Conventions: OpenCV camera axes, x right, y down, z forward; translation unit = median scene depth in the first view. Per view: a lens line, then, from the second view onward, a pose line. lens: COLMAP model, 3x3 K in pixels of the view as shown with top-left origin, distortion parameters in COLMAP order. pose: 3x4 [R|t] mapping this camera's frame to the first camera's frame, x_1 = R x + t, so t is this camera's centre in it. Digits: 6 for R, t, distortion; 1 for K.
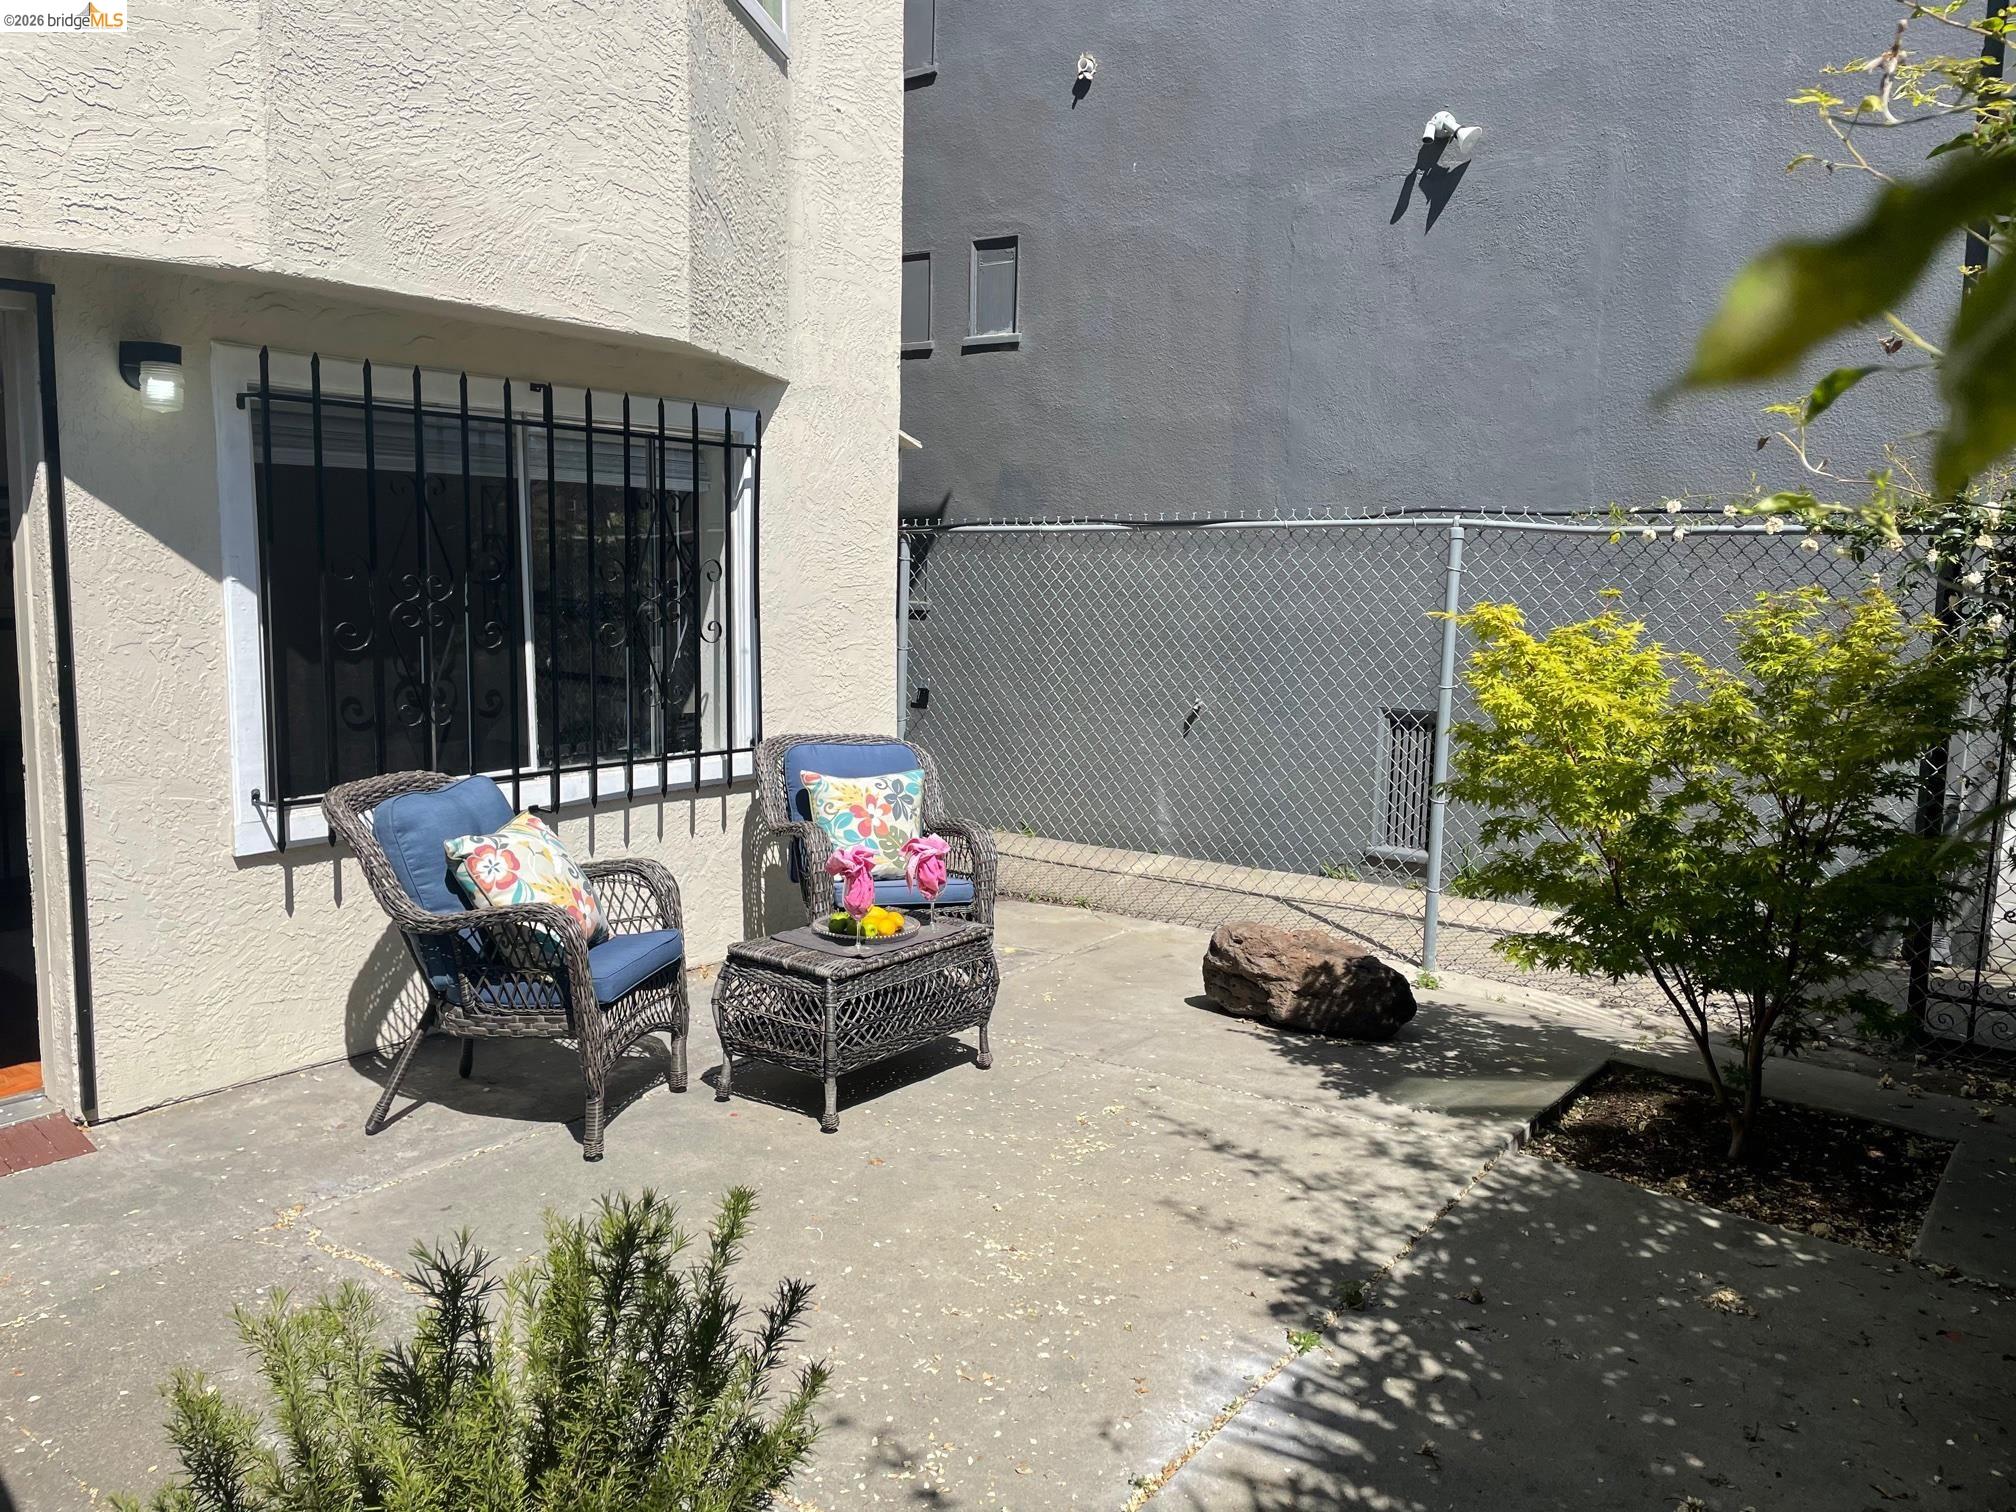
lens RADIAL K [[1525.9, 0, 1042.3], [0, 1525.9, 705.9], [0, 0, 1]] dist [0.097001, -0.107213]
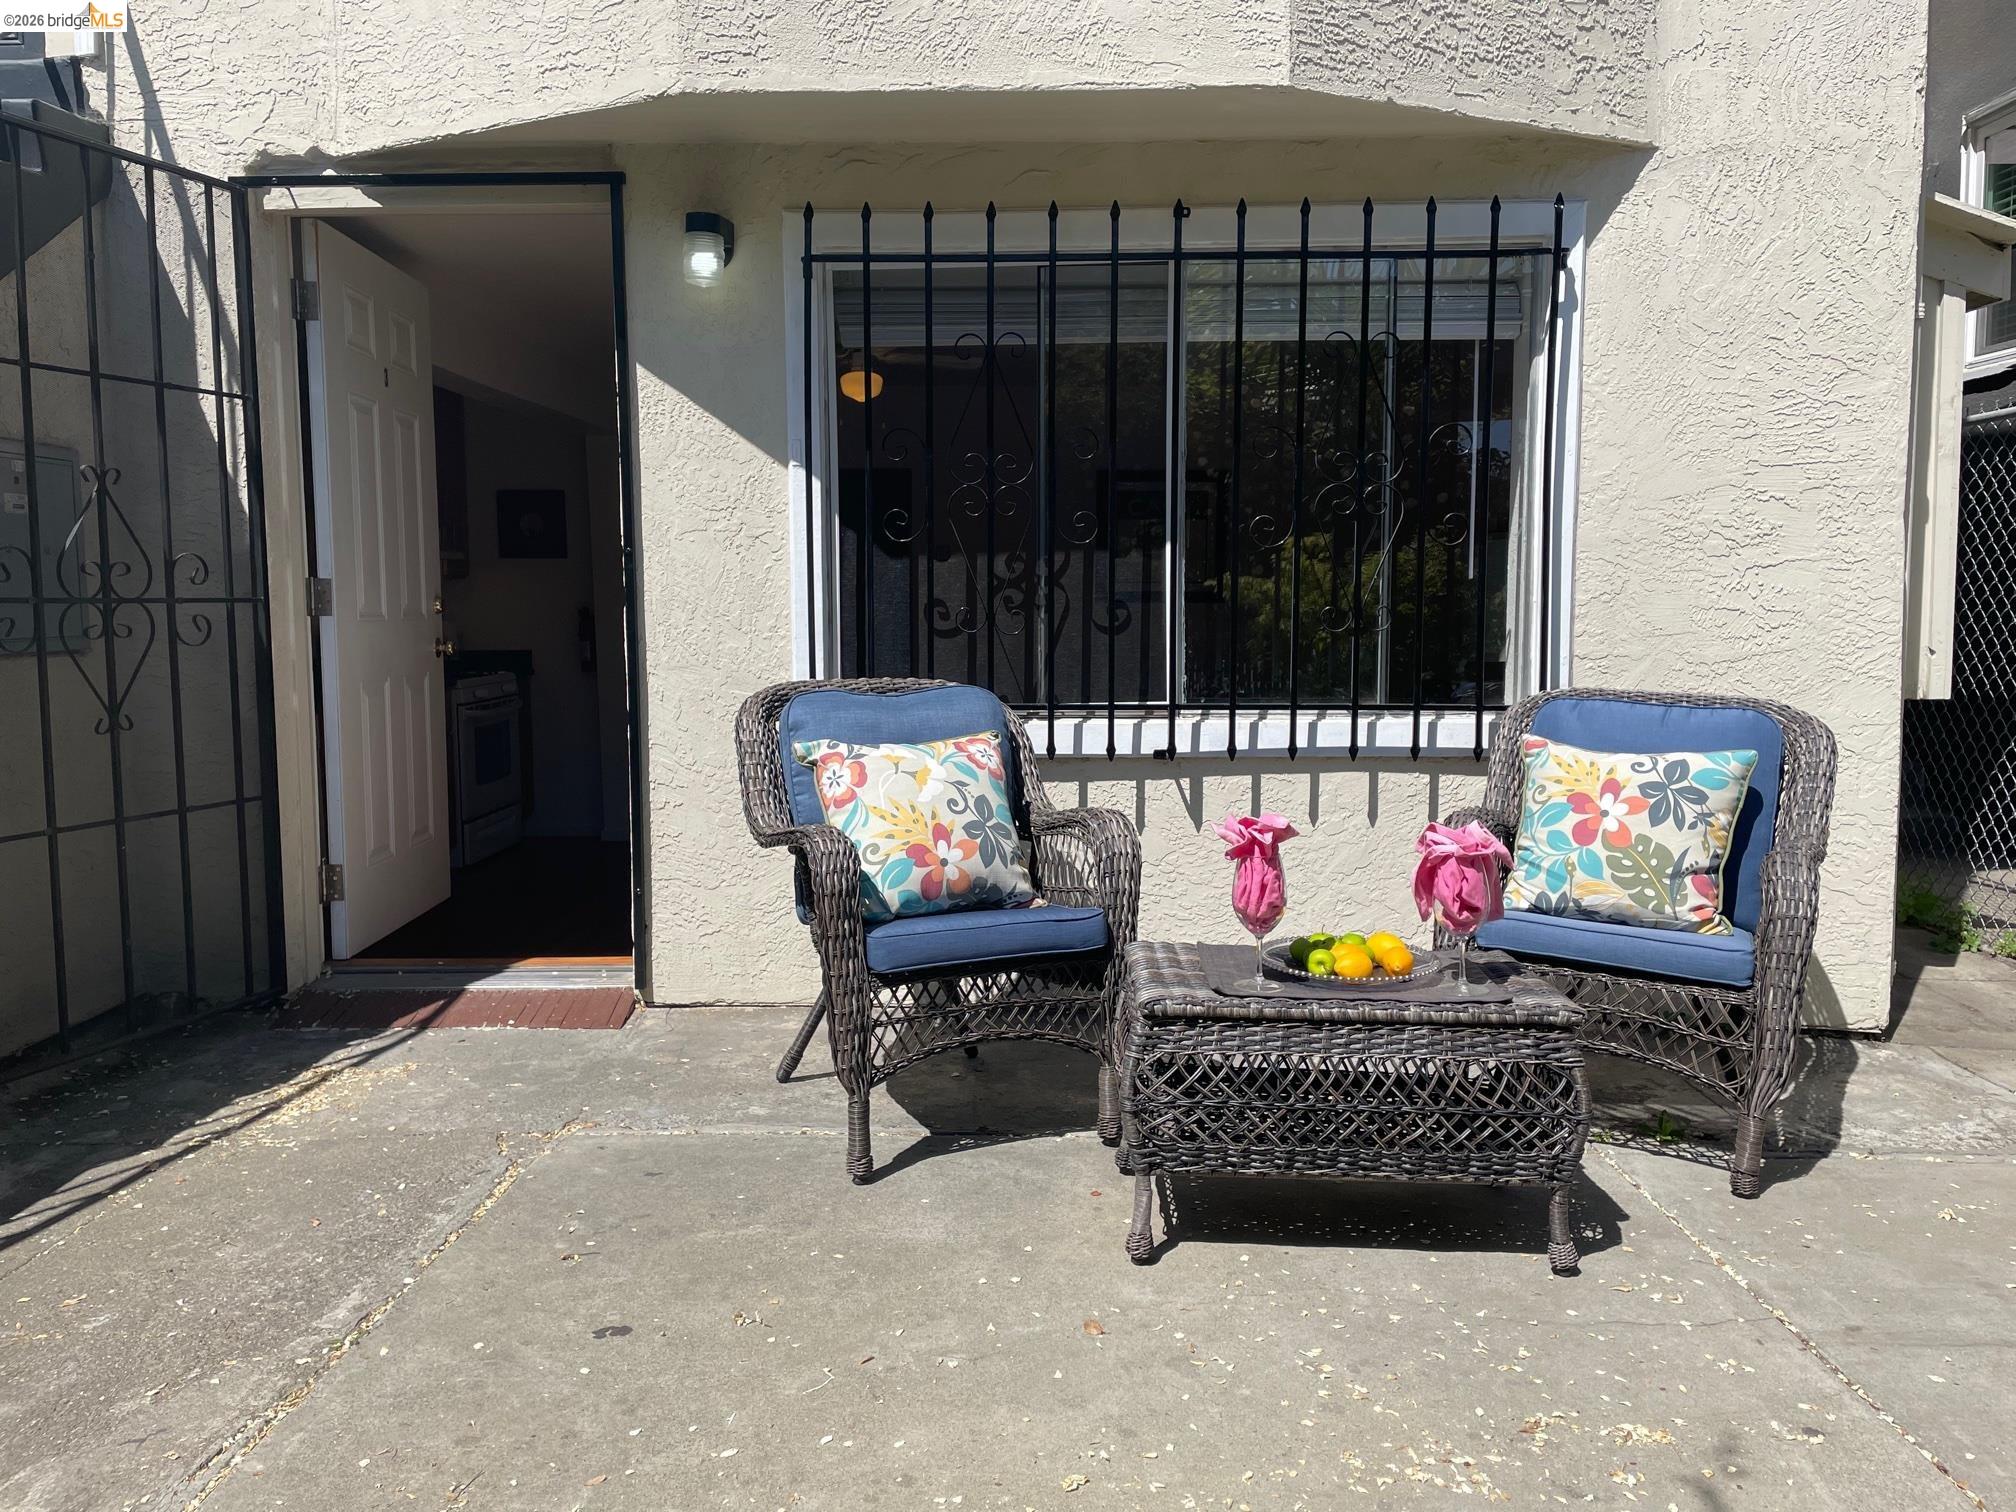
lens RADIAL K [[1548.4, 0, 1014.4], [0, 1548.4, 717.6], [0, 0, 1]] dist [0.097415, -0.125222]
pose [[0.558137, 0.038793, -0.828841, 0.340258], [-0.063578, 0.997969, 0.003896, 0.059880], [0.827309, 0.050522, 0.559470, 0.592364]]
